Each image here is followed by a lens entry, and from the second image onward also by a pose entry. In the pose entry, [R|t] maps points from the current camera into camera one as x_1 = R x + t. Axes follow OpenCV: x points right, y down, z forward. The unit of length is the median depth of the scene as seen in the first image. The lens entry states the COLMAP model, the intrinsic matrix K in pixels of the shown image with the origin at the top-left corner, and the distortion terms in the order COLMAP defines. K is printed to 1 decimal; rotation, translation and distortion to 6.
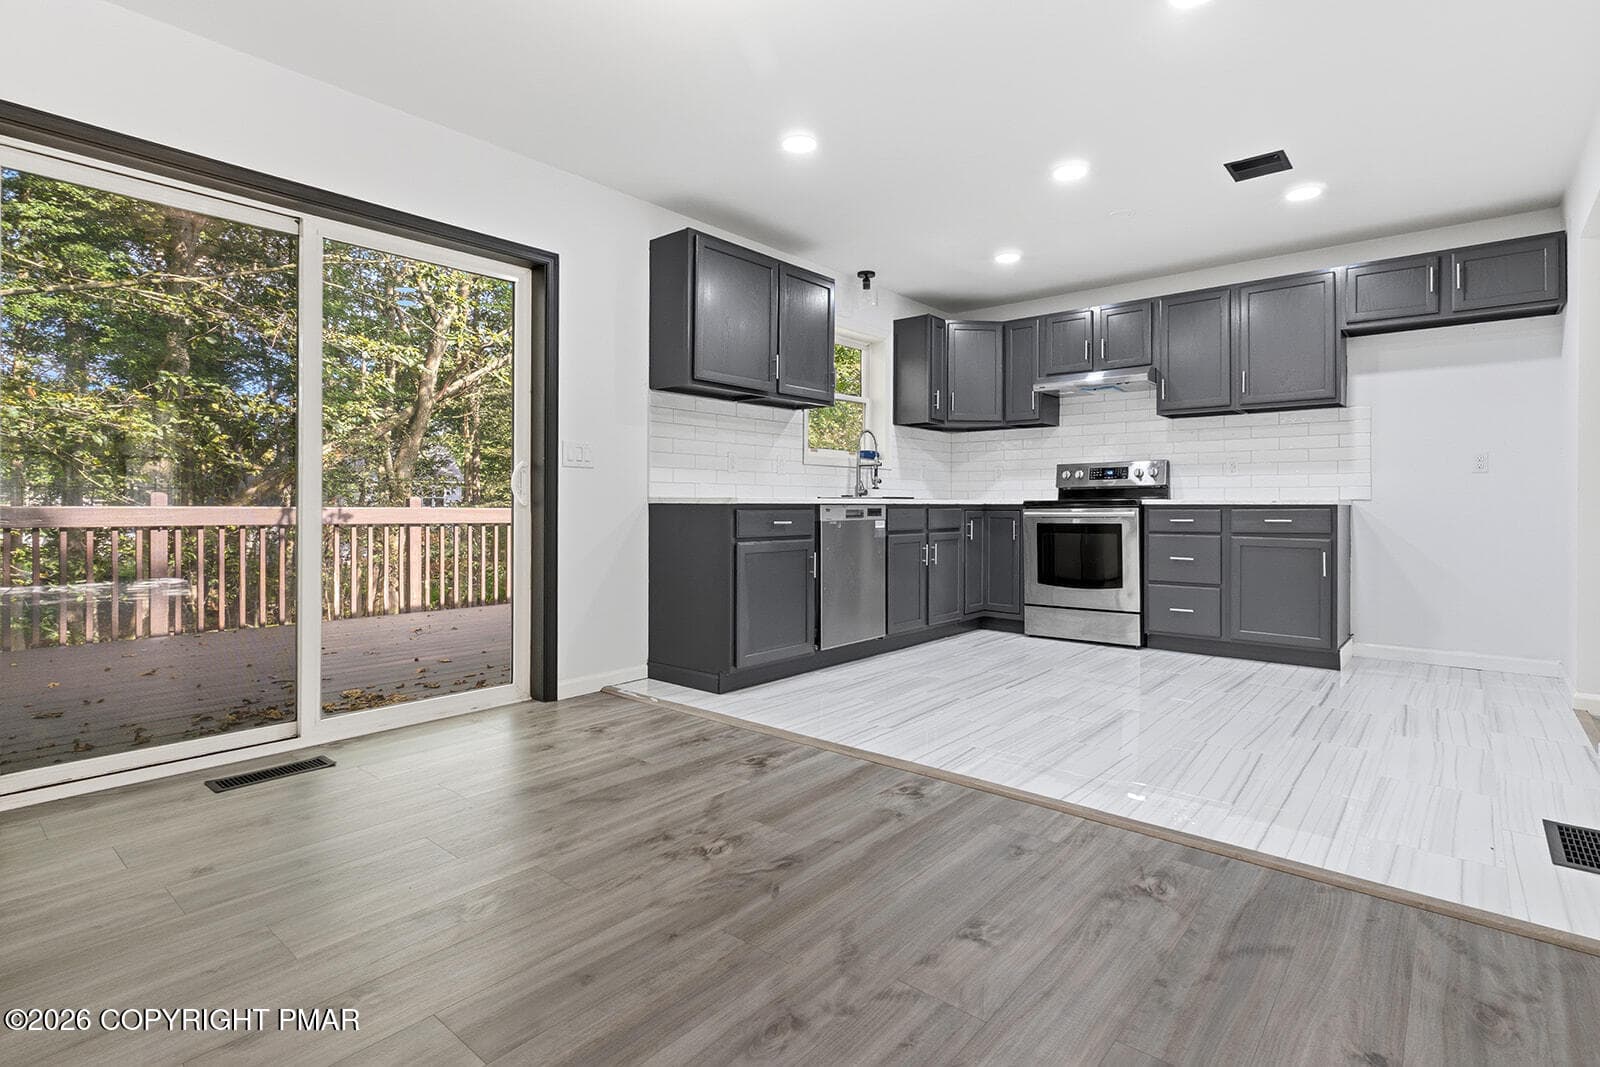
lens RADIAL K [[784.2, 0, 814.1], [0, 784.2, 504.6], [0, 0, 1]] dist [0.003229, 0.000315]
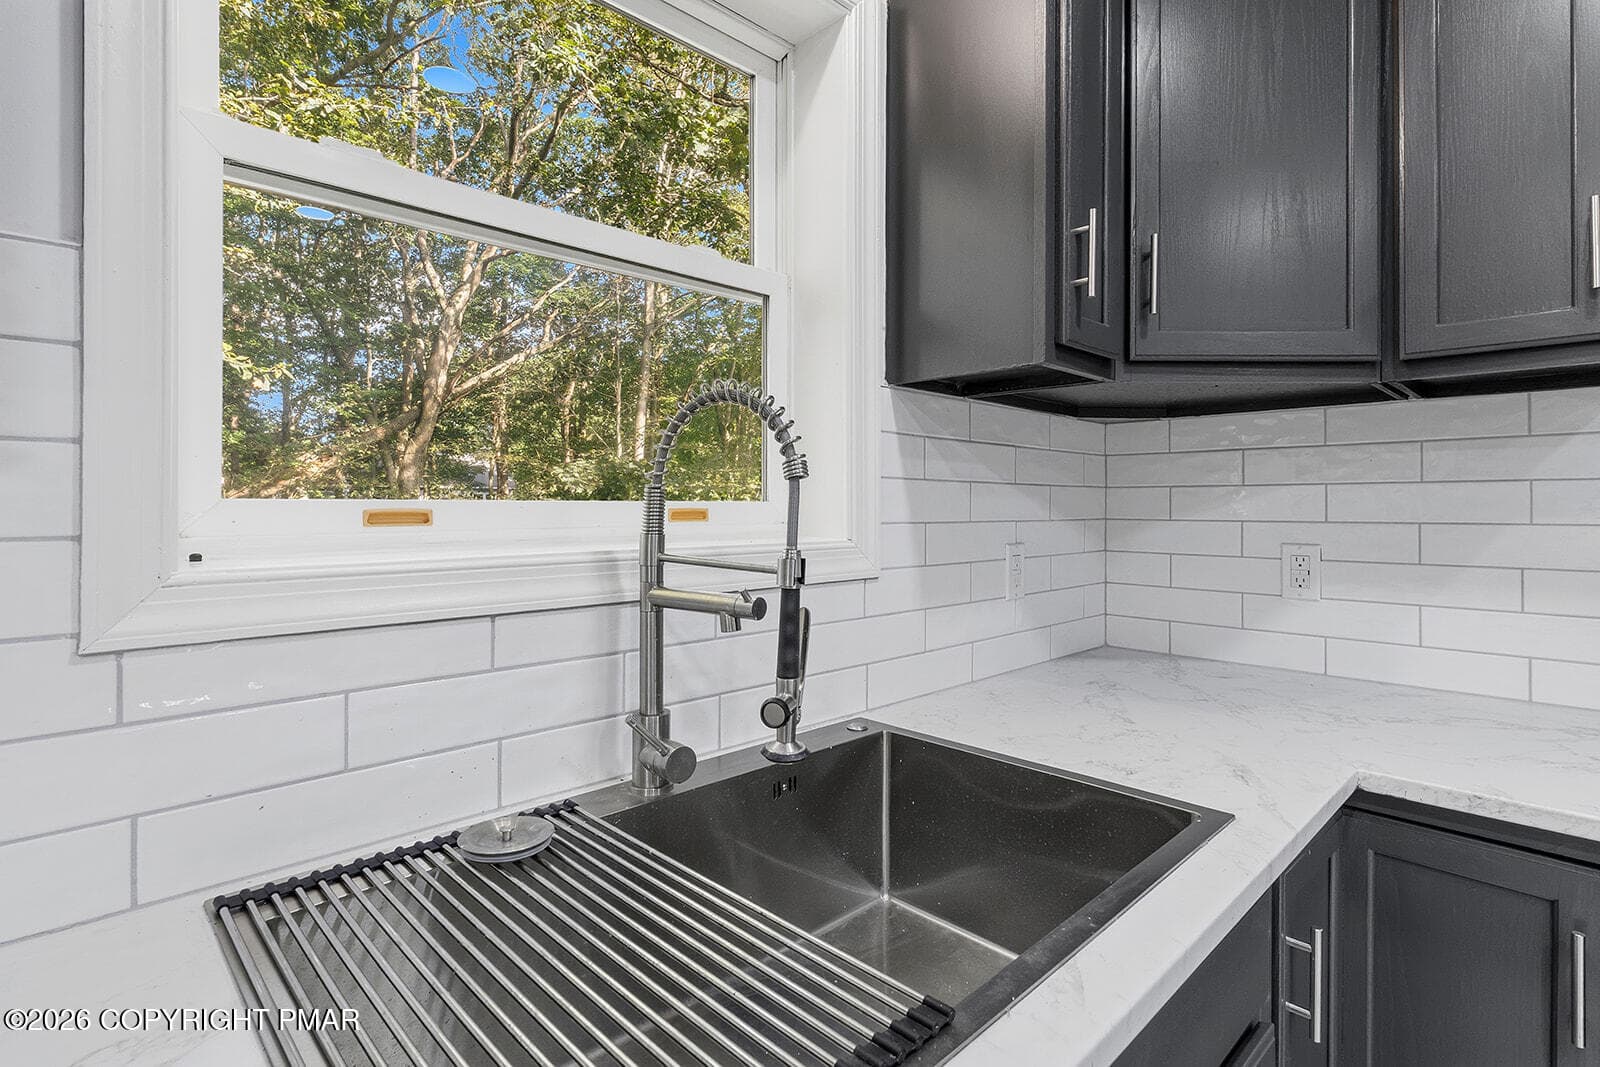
lens RADIAL K [[784.2, 0, 814.1], [0, 784.2, 504.6], [0, 0, 1]] dist [0.003229, 0.000315]
pose [[0.995587, 0.001609, -0.093824, 0.208041], [-0.001749, 0.999997, -0.001409, -0.134064], [0.093822, 0.001566, 0.995588, 1.565714]]
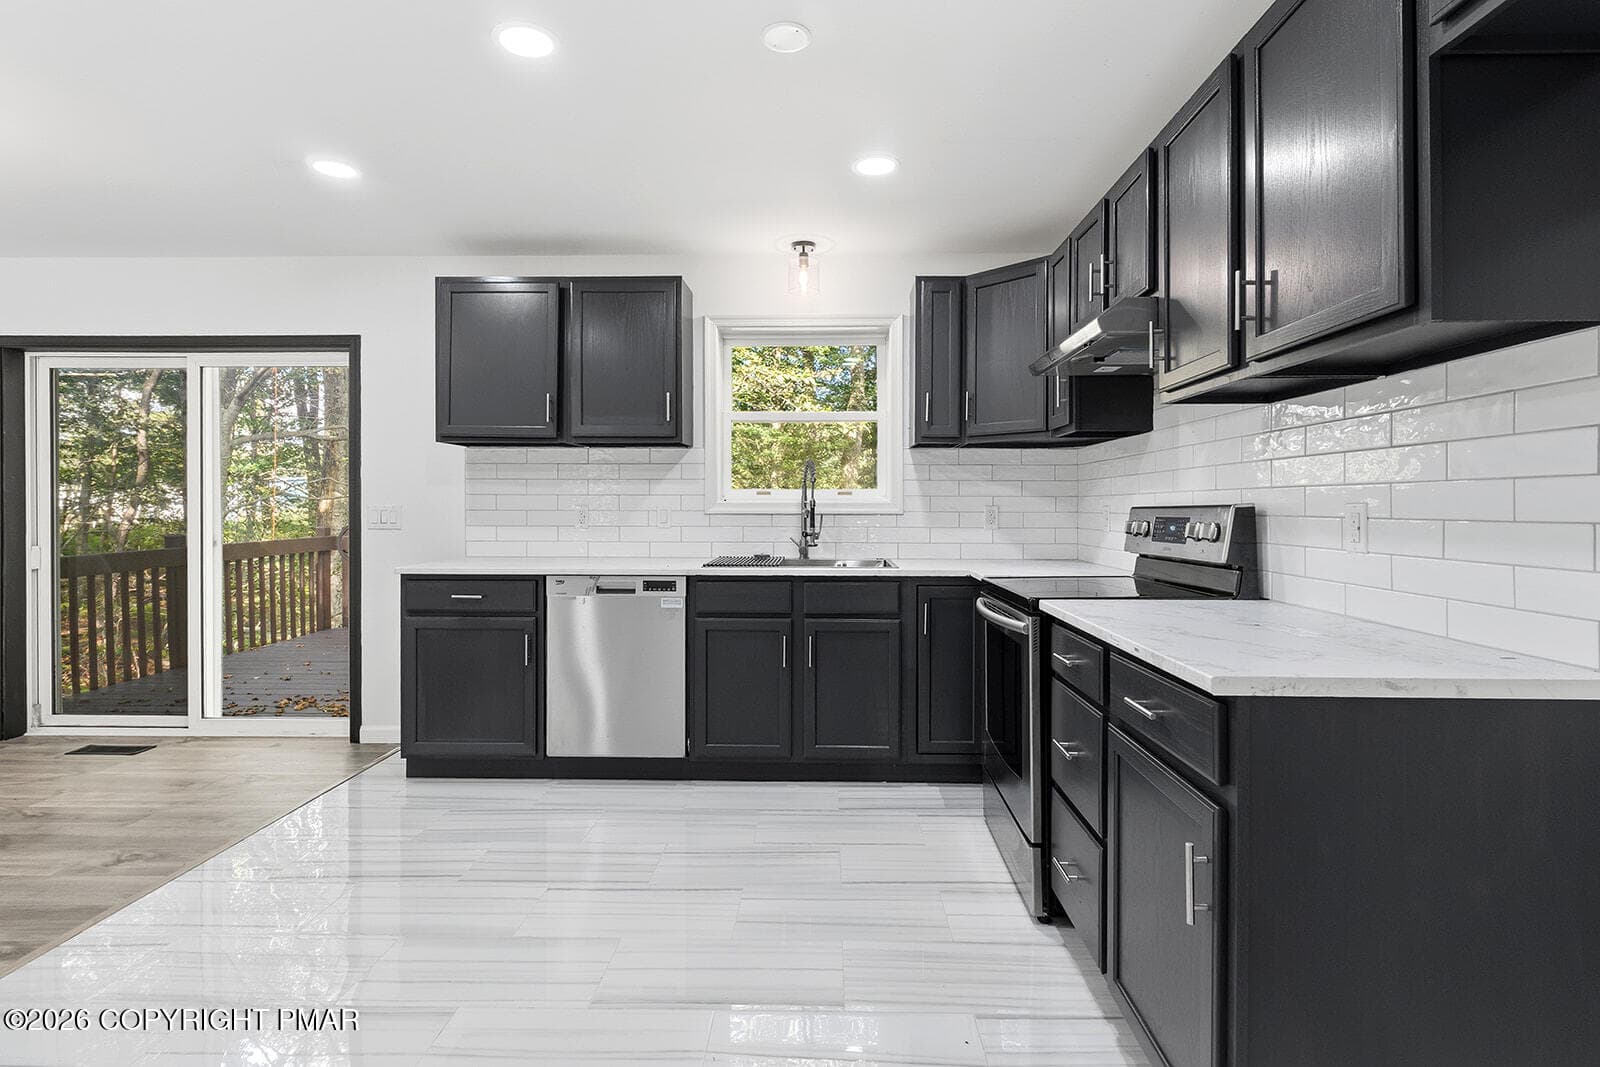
lens RADIAL K [[786.7, 0, 817.9], [0, 786.7, 509.6], [0, 0, 1]] dist [-0.000707, -0.000792]
pose [[0.623180, 0.003054, -0.782072, 1.198545], [-0.000064, 0.999993, 0.003854, -0.103992], [0.782078, -0.002351, 0.623176, 1.055248]]
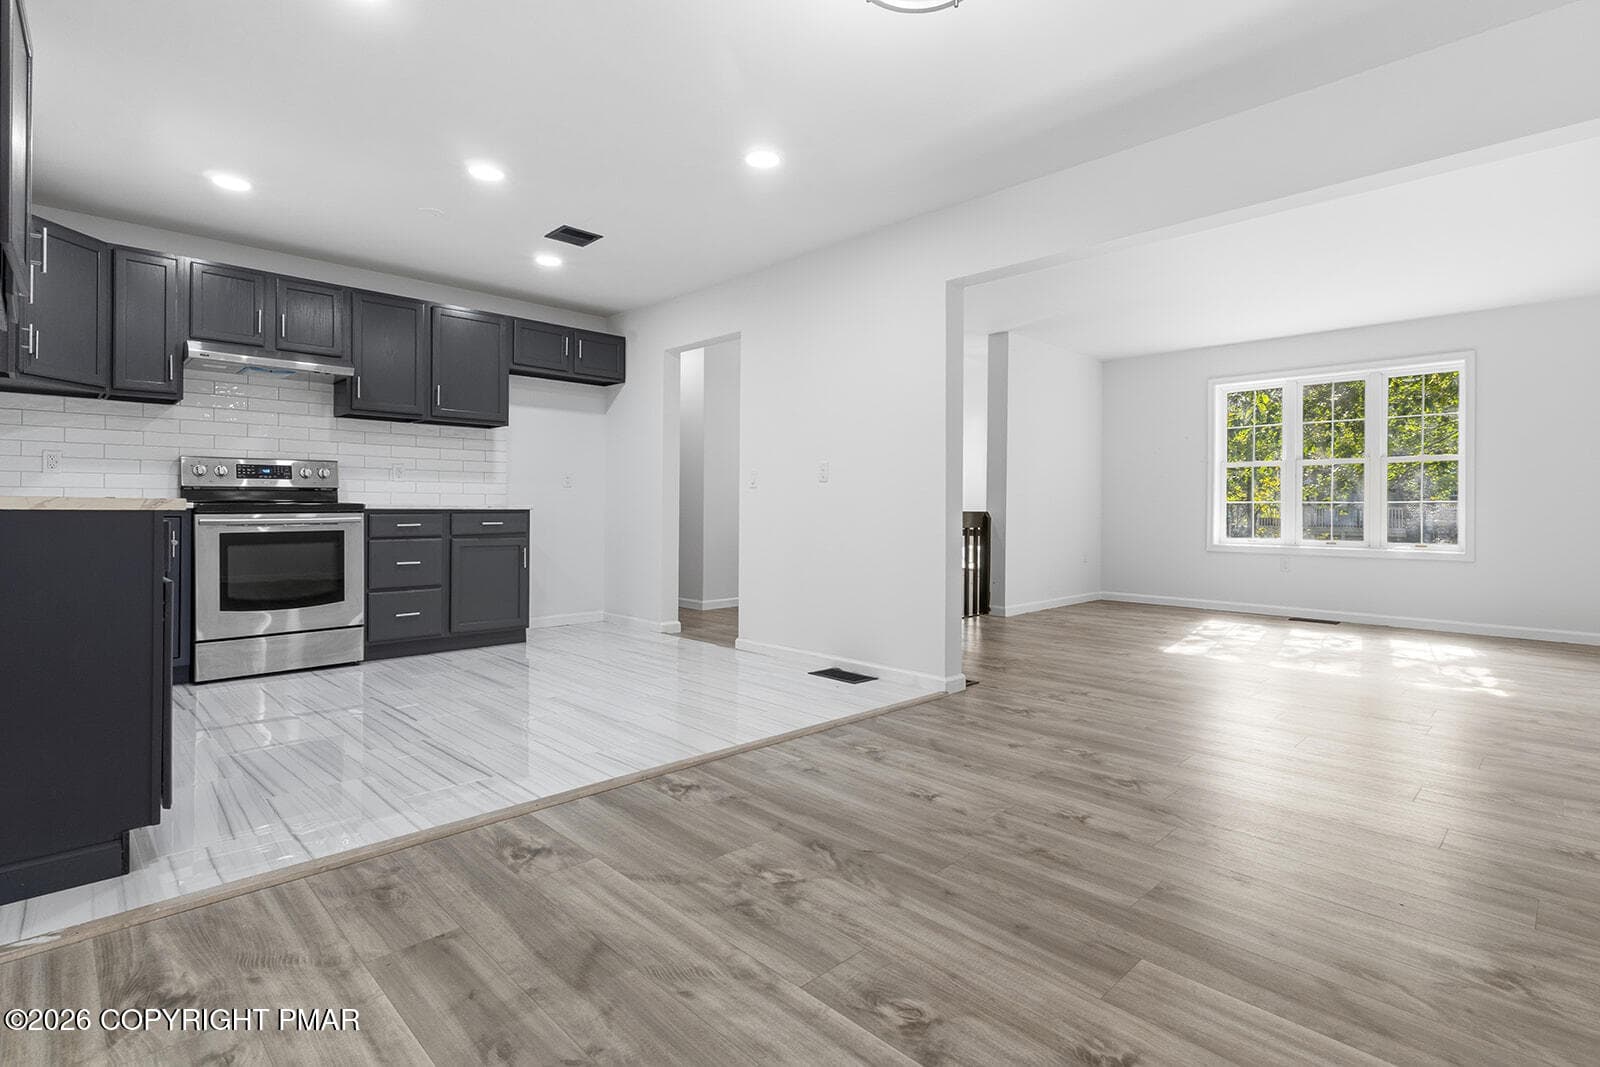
lens RADIAL K [[770.0, 0, 821.6], [0, 770.0, 509.0], [0, 0, 1]] dist [0.000894, 0.000086]
pose [[0.081574, -0.000098, 0.996667, -0.784734], [-0.005453, 0.999985, 0.000545, -0.006181], [-0.996652, -0.005480, 0.081572, 0.653832]]
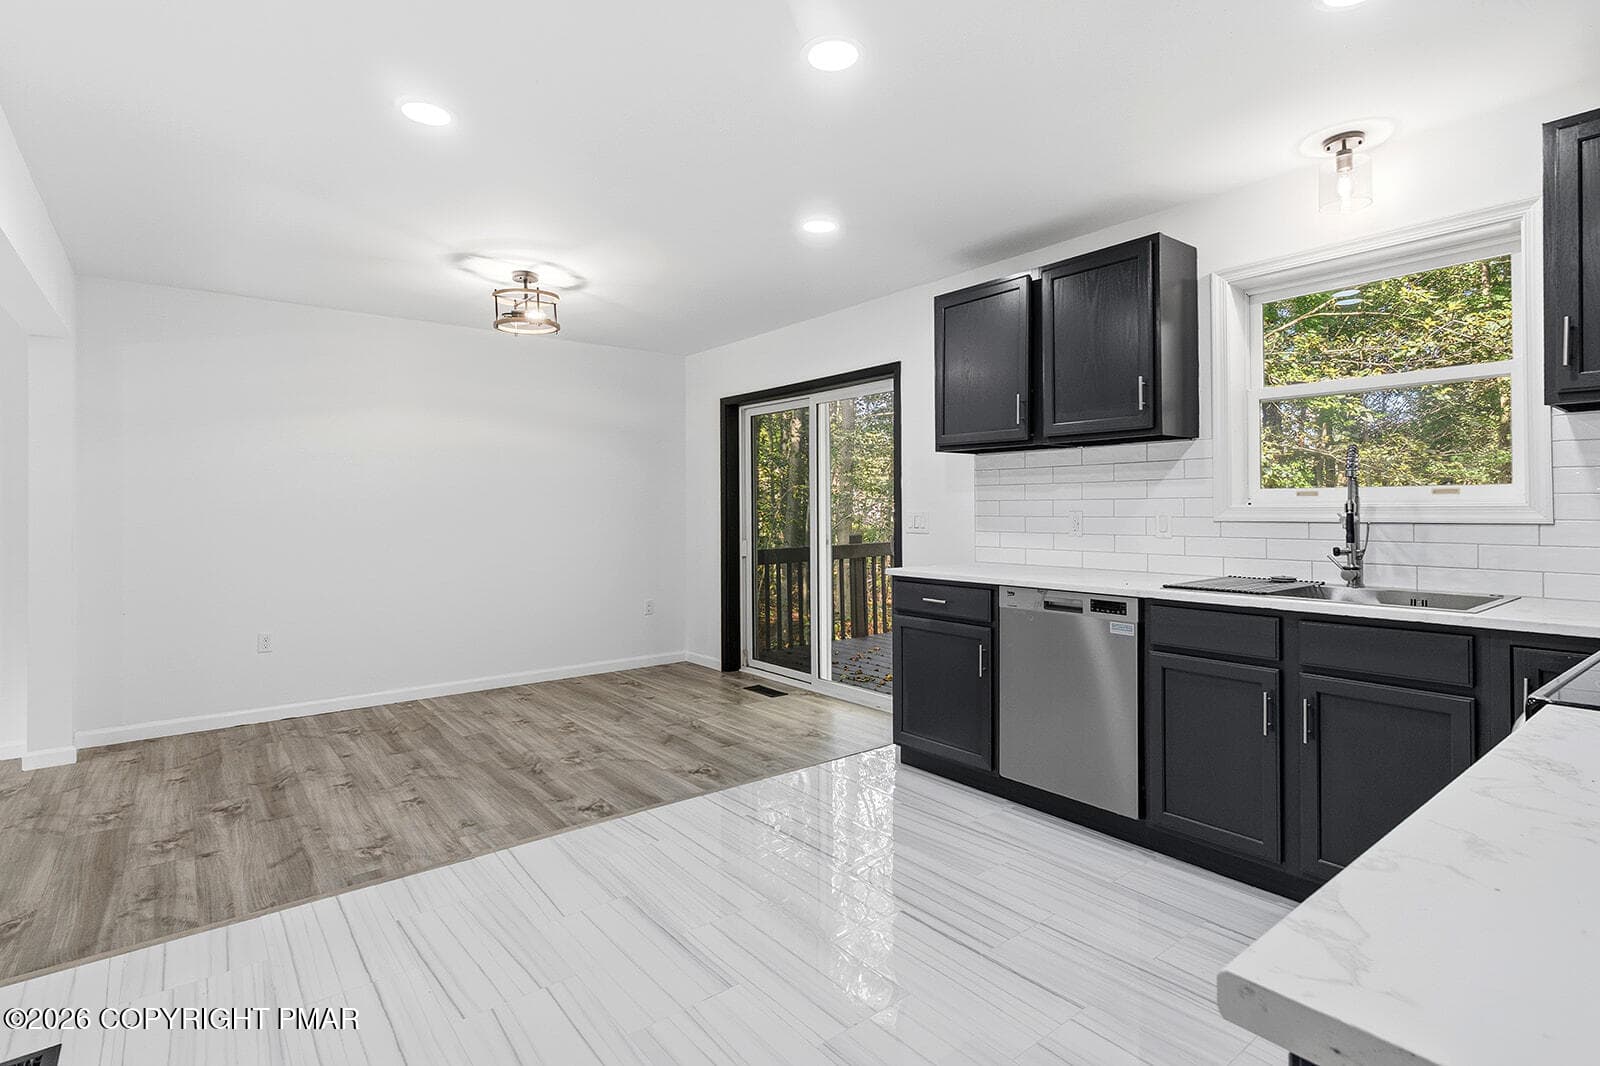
lens RADIAL K [[784.2, 0, 814.1], [0, 784.2, 504.1], [0, 0, 1]] dist [0.003229, 0.000315]
pose [[-0.198938, -0.008162, -0.979978, 1.175623], [0.004166, 0.999949, -0.009174, -0.107561], [0.980003, -0.005908, -0.198894, 1.439403]]
